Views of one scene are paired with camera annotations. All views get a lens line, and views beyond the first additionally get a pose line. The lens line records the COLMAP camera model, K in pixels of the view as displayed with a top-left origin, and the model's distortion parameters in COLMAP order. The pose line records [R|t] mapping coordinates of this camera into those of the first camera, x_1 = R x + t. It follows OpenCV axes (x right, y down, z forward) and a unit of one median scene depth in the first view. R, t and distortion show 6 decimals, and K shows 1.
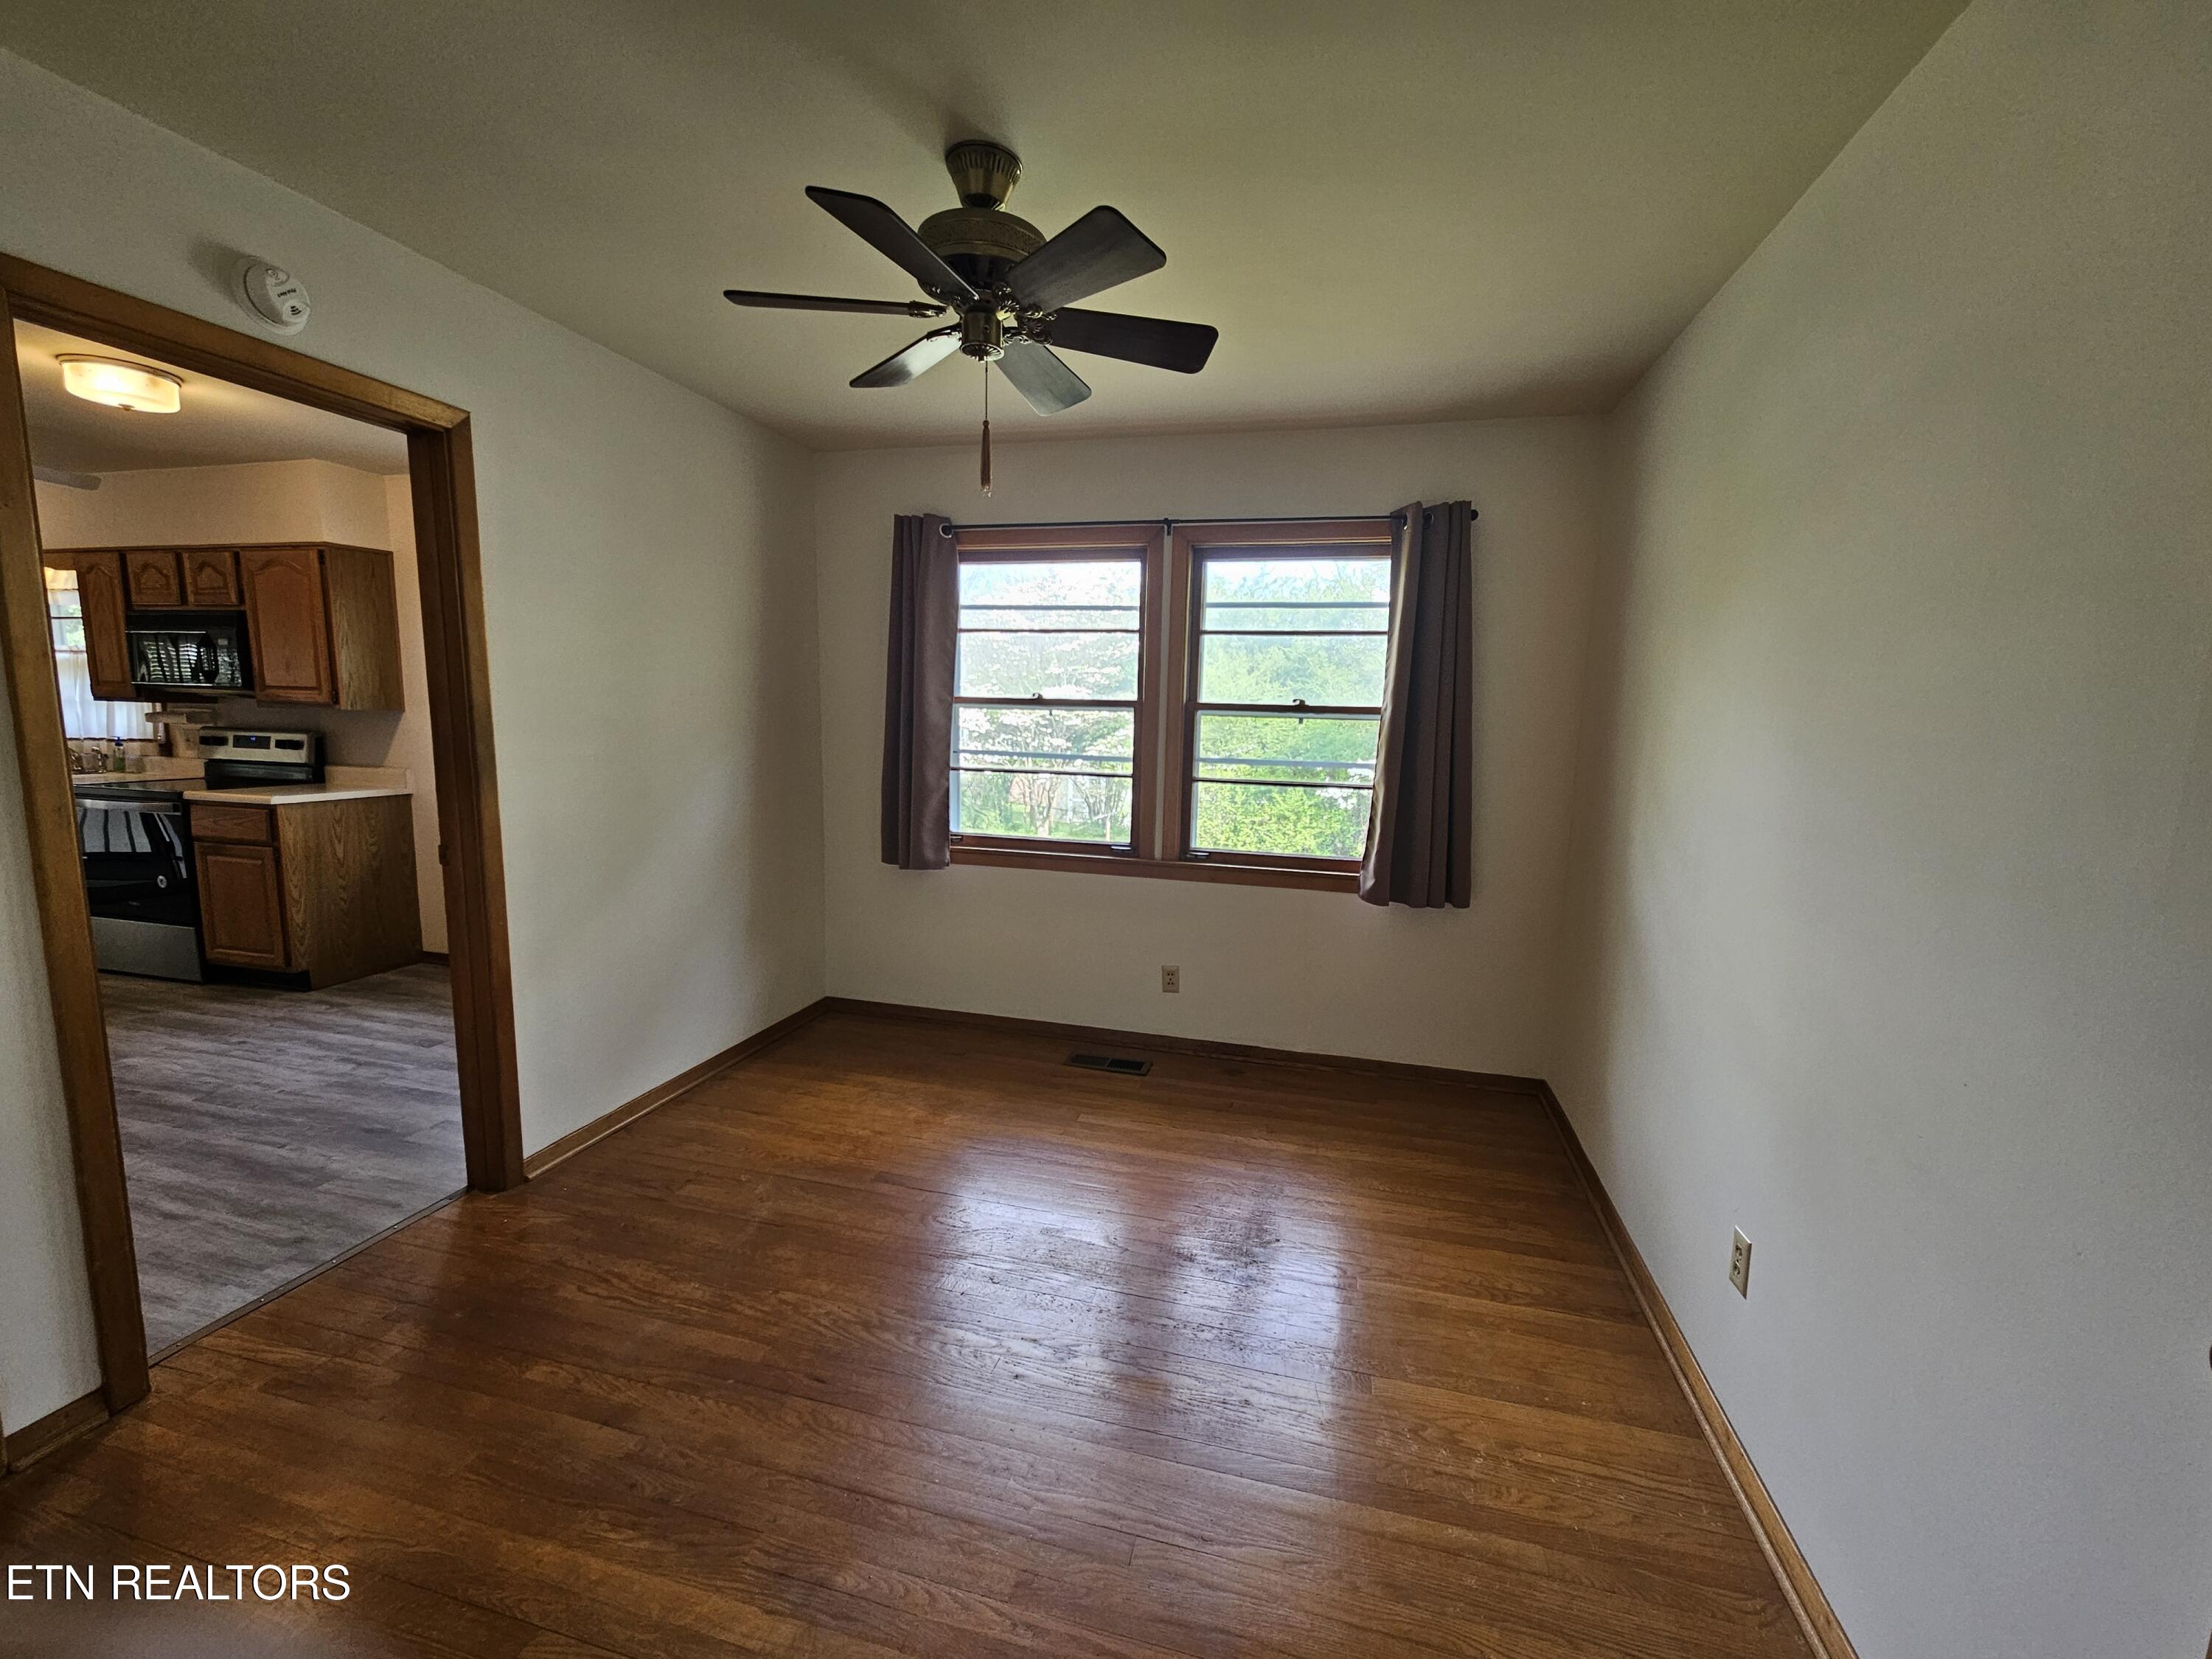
lens RADIAL K [[905.0, 0, 1108.7], [0, 905.0, 838.4], [0, 0, 1]] dist [-0.001239, 0.001128]
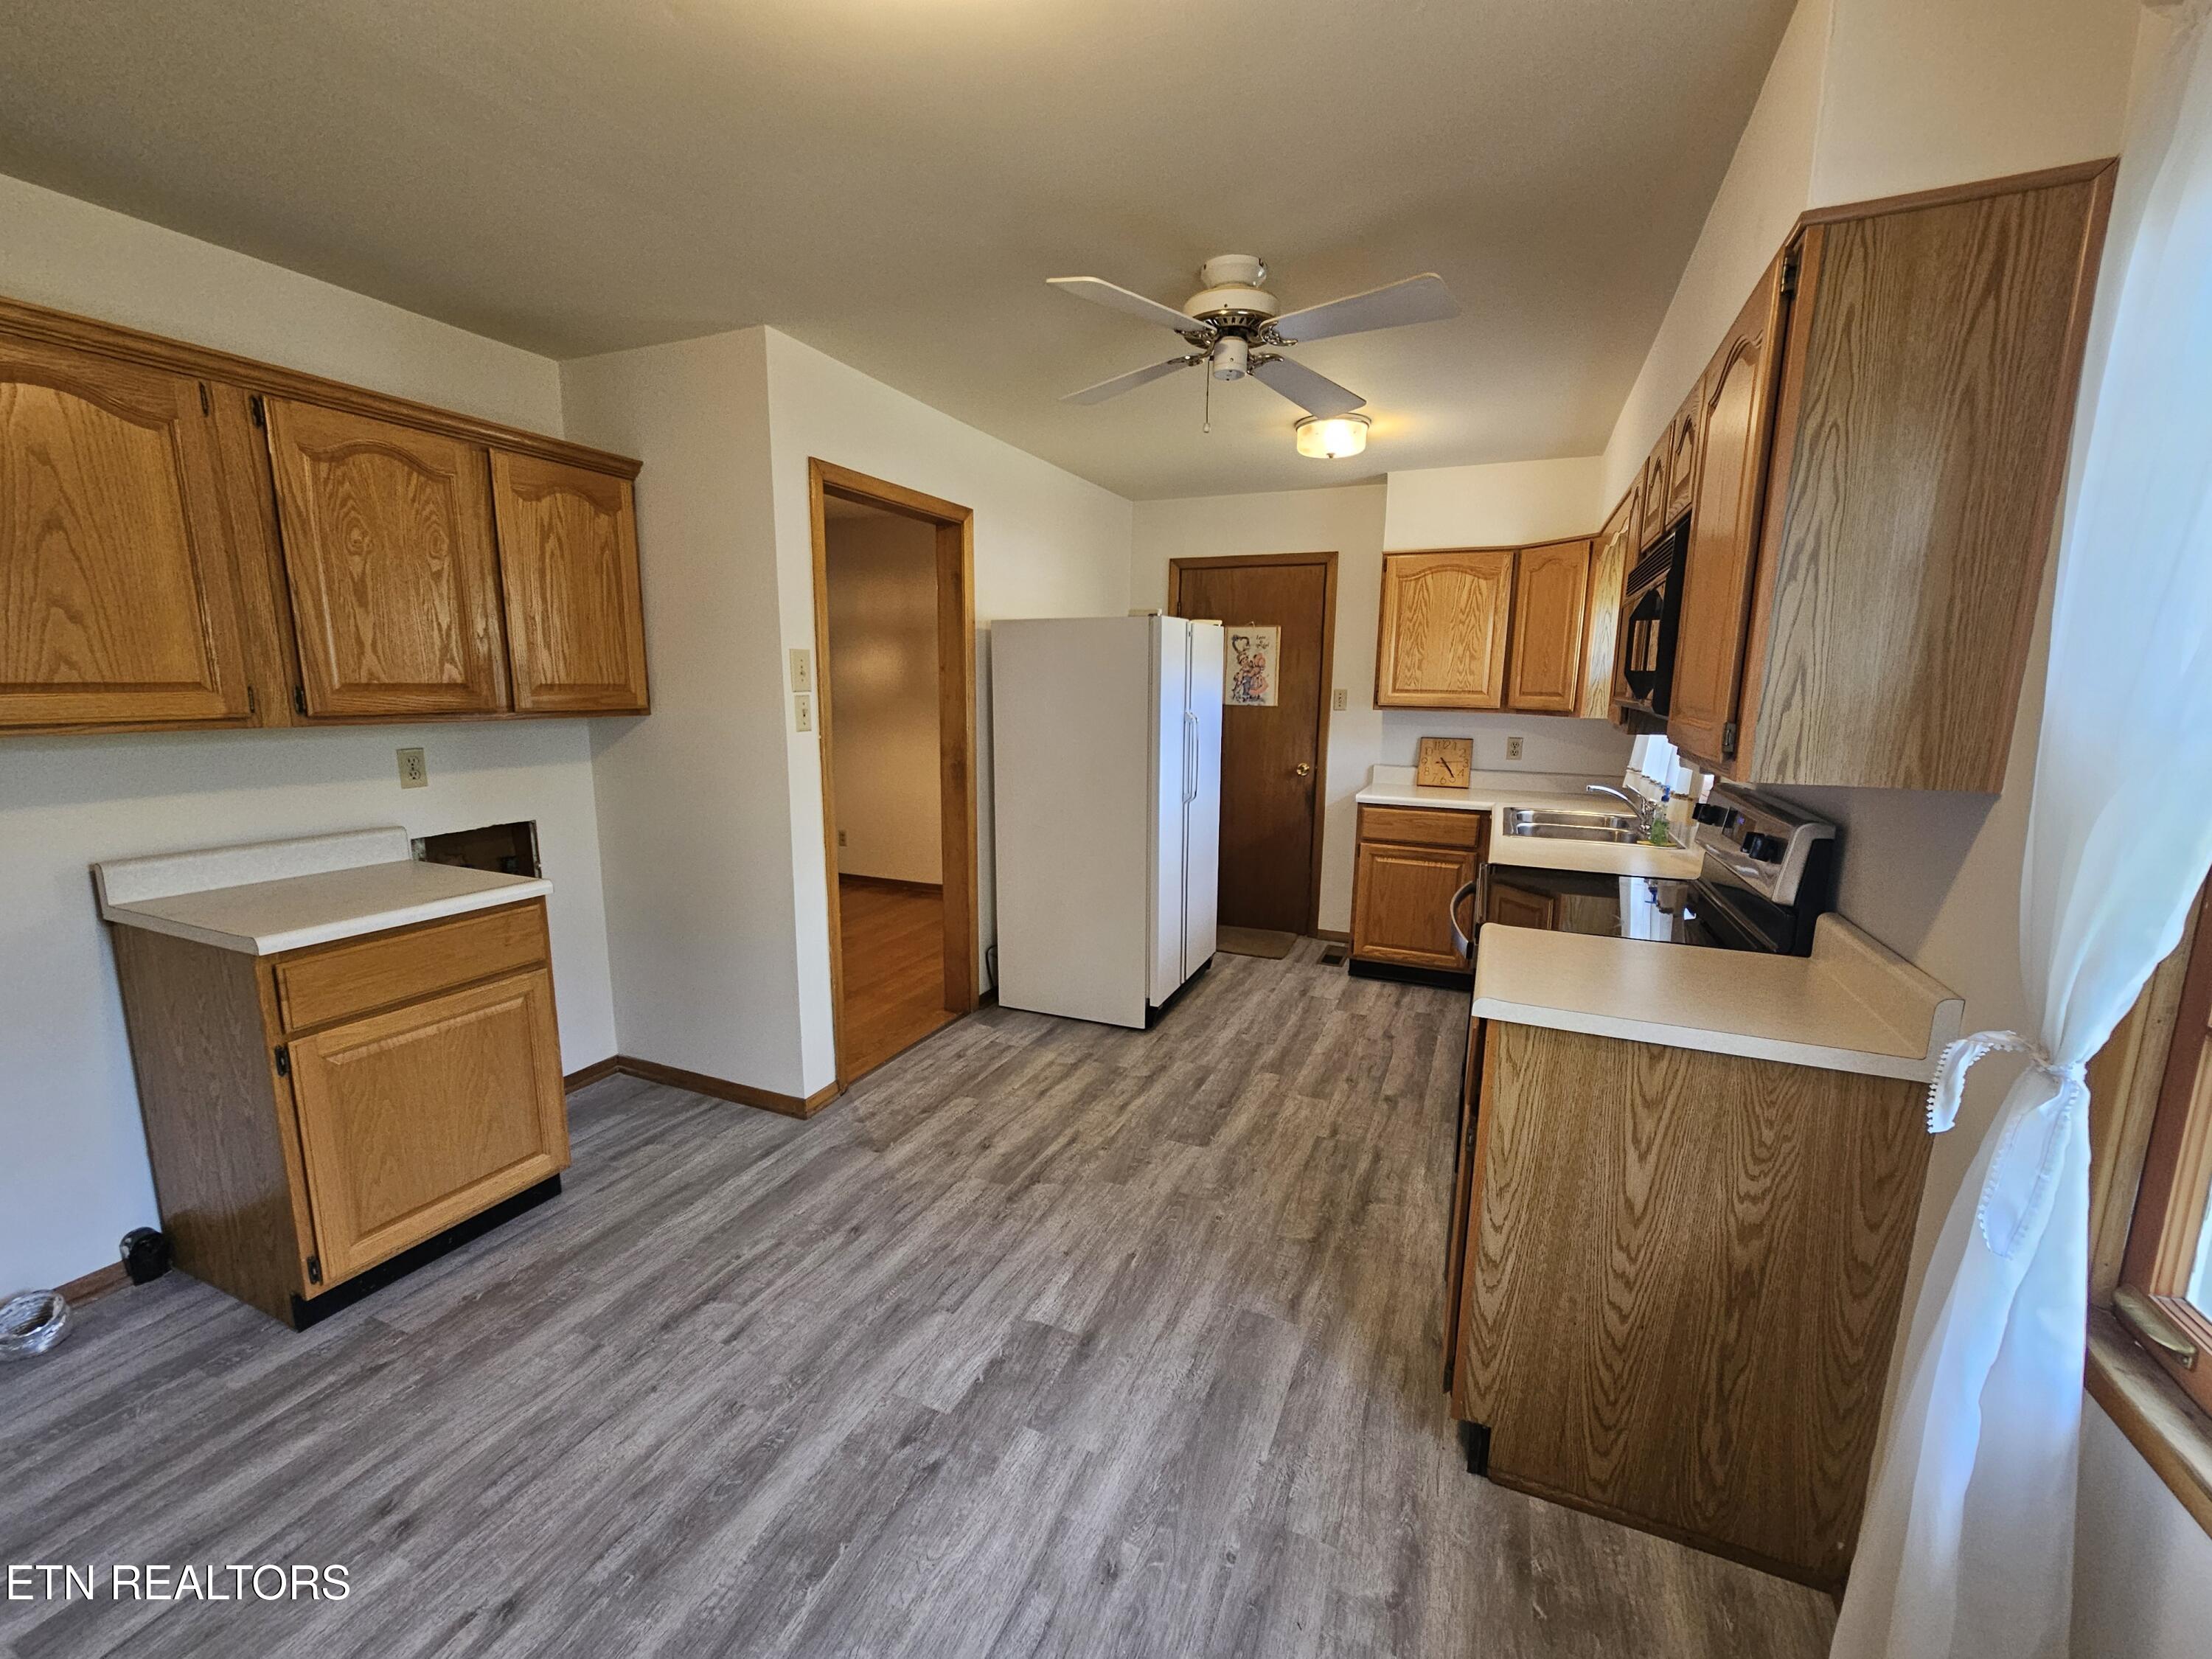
lens RADIAL K [[907.9, 0, 1107.6], [0, 907.9, 839.7], [0, 0, 1]] dist [-0.001188, 0.000937]
pose [[-0.152065, 0.147033, -0.977373, -0.510220], [-0.152690, 0.973507, 0.170208, -0.145028], [0.976505, 0.175118, -0.125586, 0.840770]]
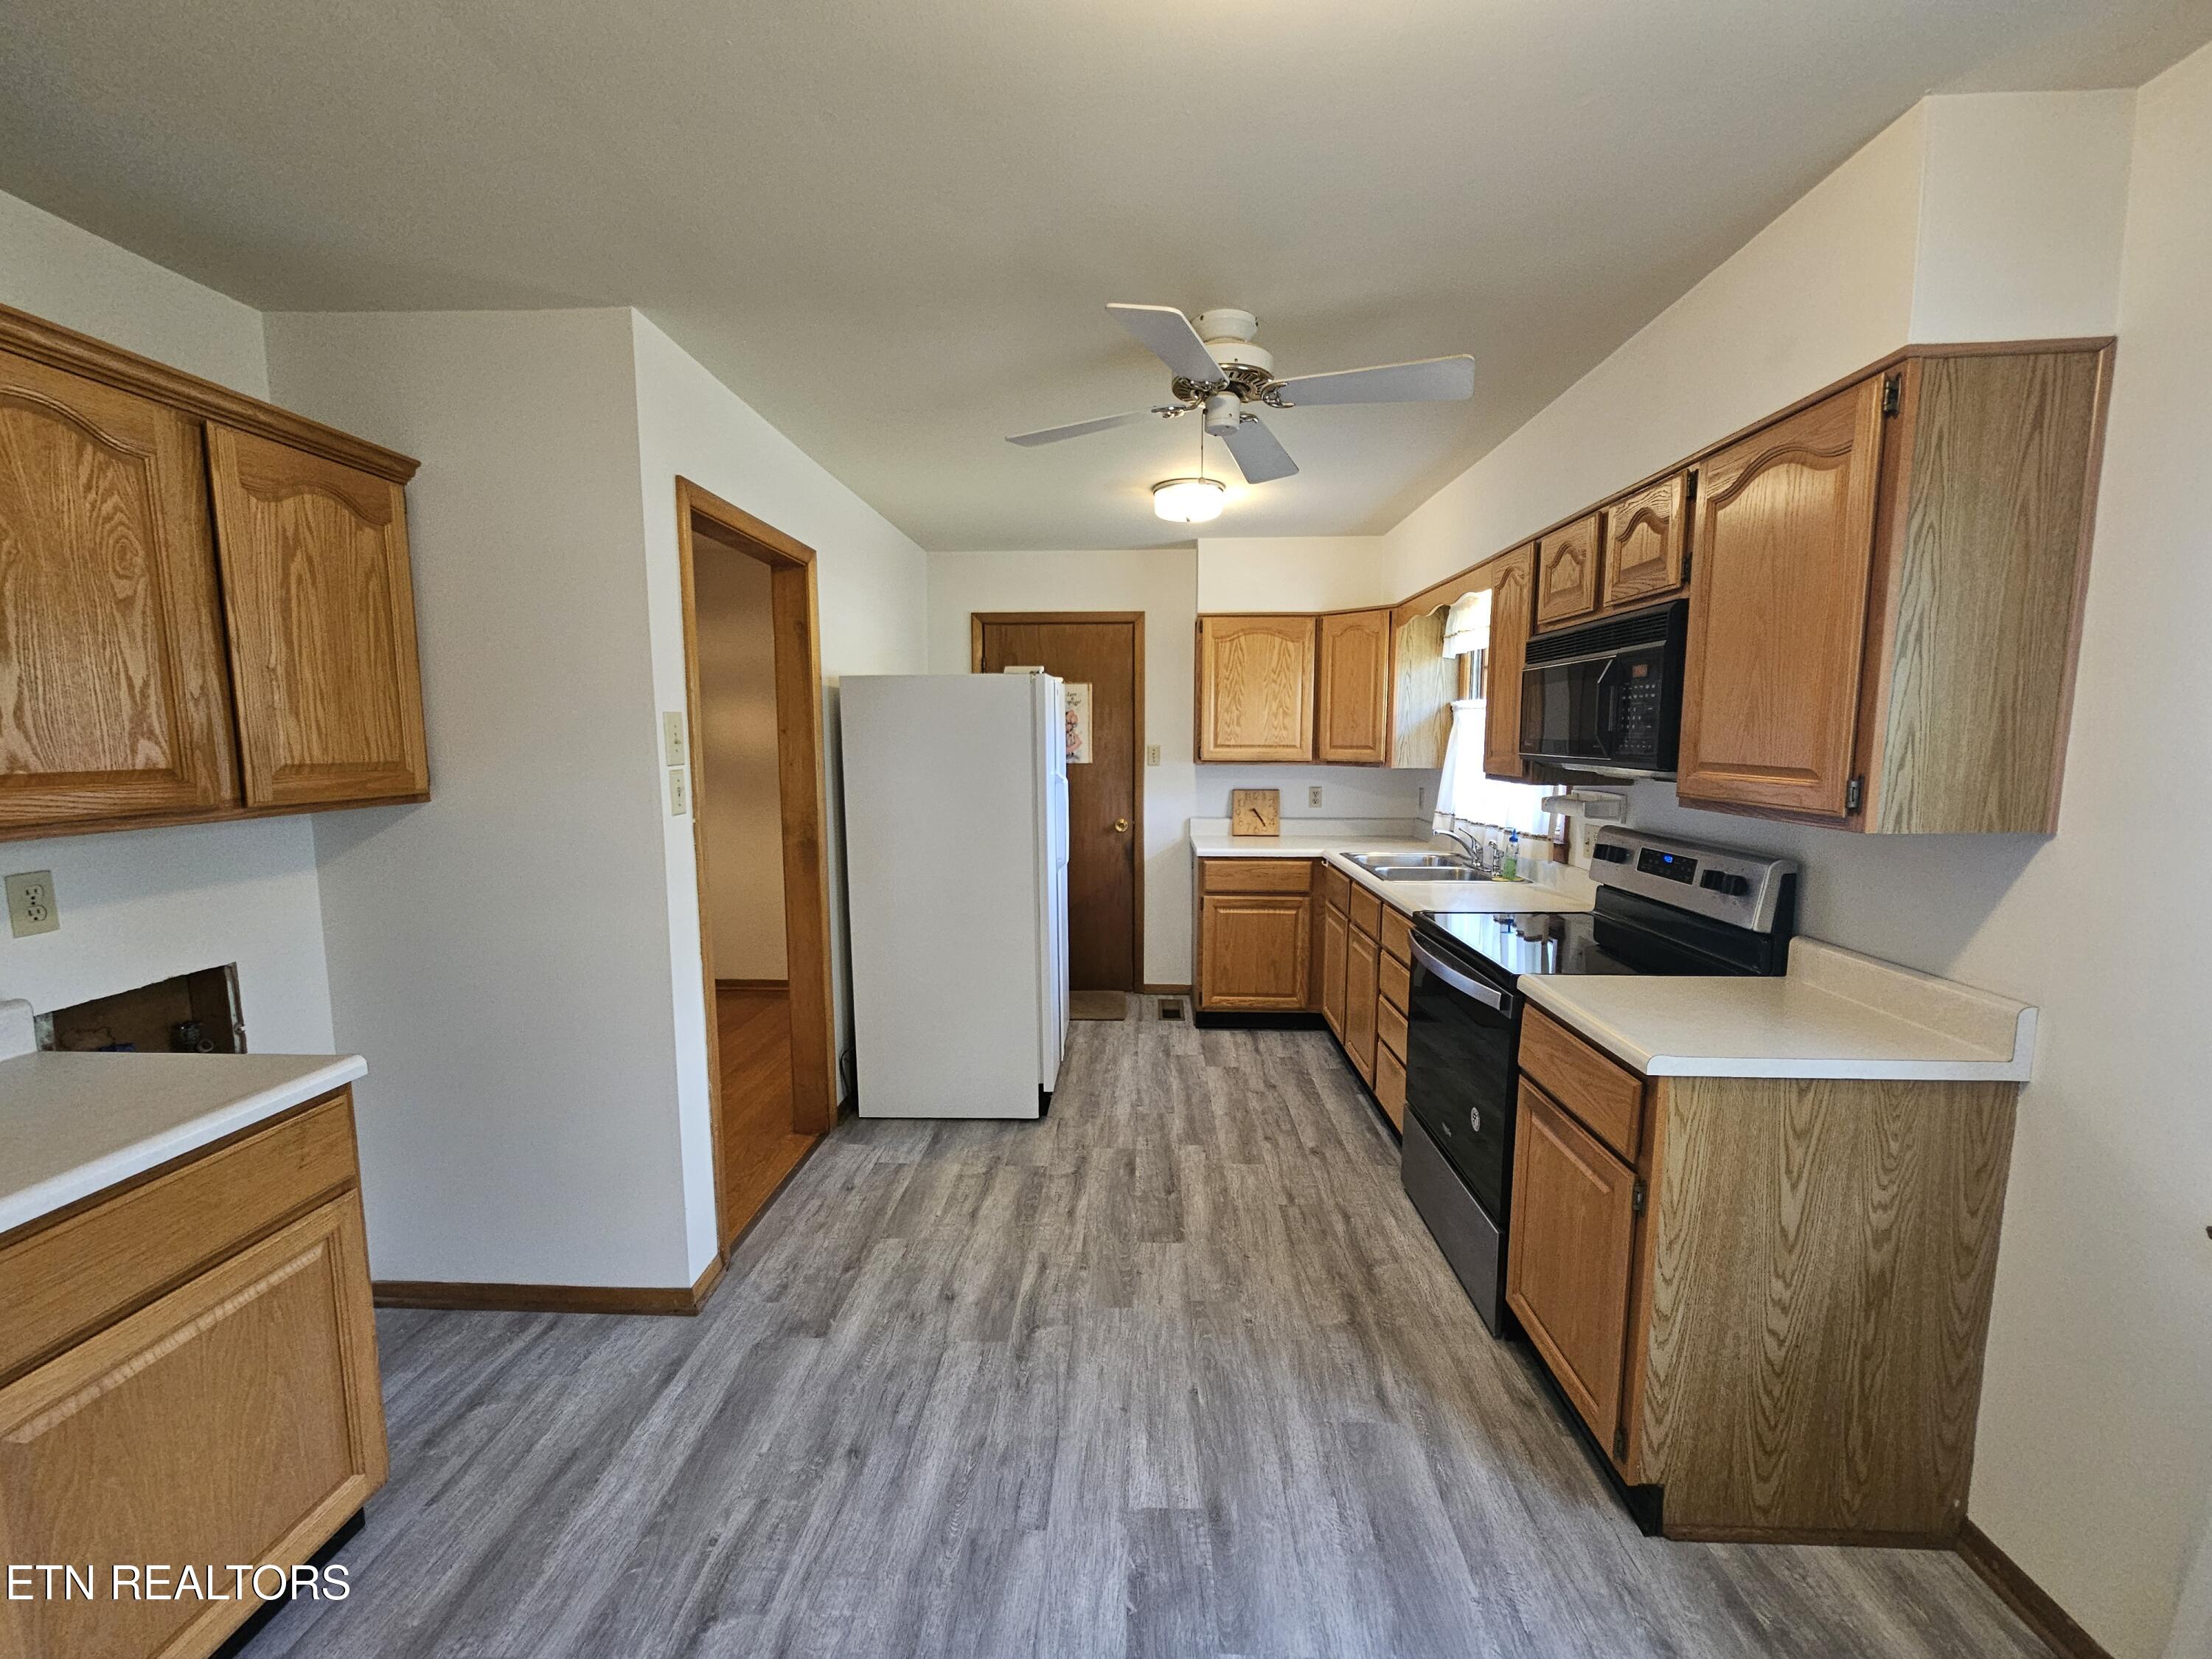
lens RADIAL K [[905.0, 0, 1108.7], [0, 905.0, 838.4], [0, 0, 1]] dist [-0.001239, 0.001128]
pose [[0.214651, 0.089459, -0.972585, -0.577119], [-0.129443, 0.989618, 0.062458, -0.126104], [0.968075, 0.112488, 0.224002, 0.645059]]
